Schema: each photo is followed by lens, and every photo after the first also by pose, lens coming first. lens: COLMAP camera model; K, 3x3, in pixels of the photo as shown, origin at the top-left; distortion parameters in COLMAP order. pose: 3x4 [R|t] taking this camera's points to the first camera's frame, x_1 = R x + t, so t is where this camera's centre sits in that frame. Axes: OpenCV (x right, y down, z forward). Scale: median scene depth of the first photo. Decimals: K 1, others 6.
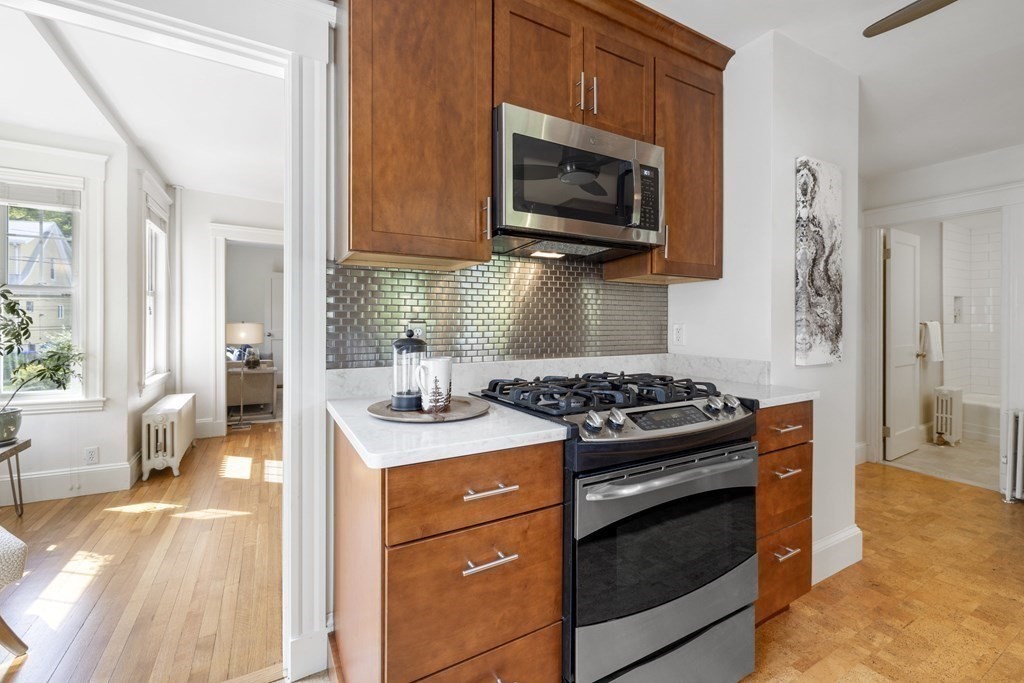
lens RADIAL K [[435.8, 0, 504.3], [0, 435.8, 323.2], [0, 0, 1]] dist [-0.003768, 0.000157]
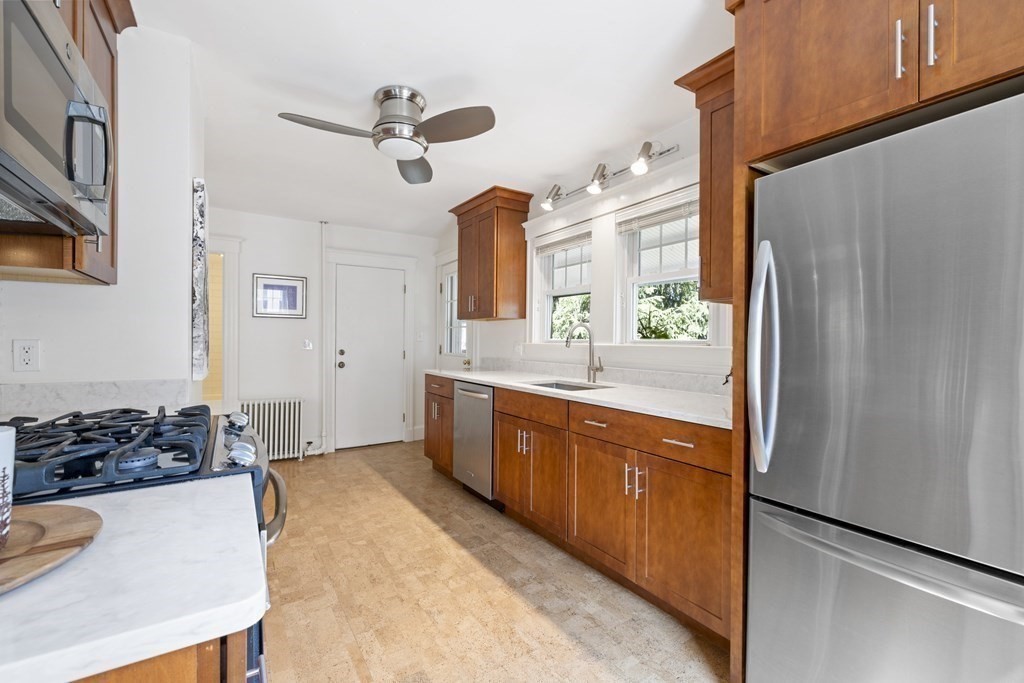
lens RADIAL K [[435.8, 0, 509.9], [0, 435.8, 340.8], [0, 0, 1]] dist [-0.003768, 0.000157]
pose [[-0.075323, -0.004511, 0.997149, -0.402640], [-0.005873, 0.999974, 0.004080, -0.005498], [-0.997142, -0.005549, -0.075348, 0.340177]]
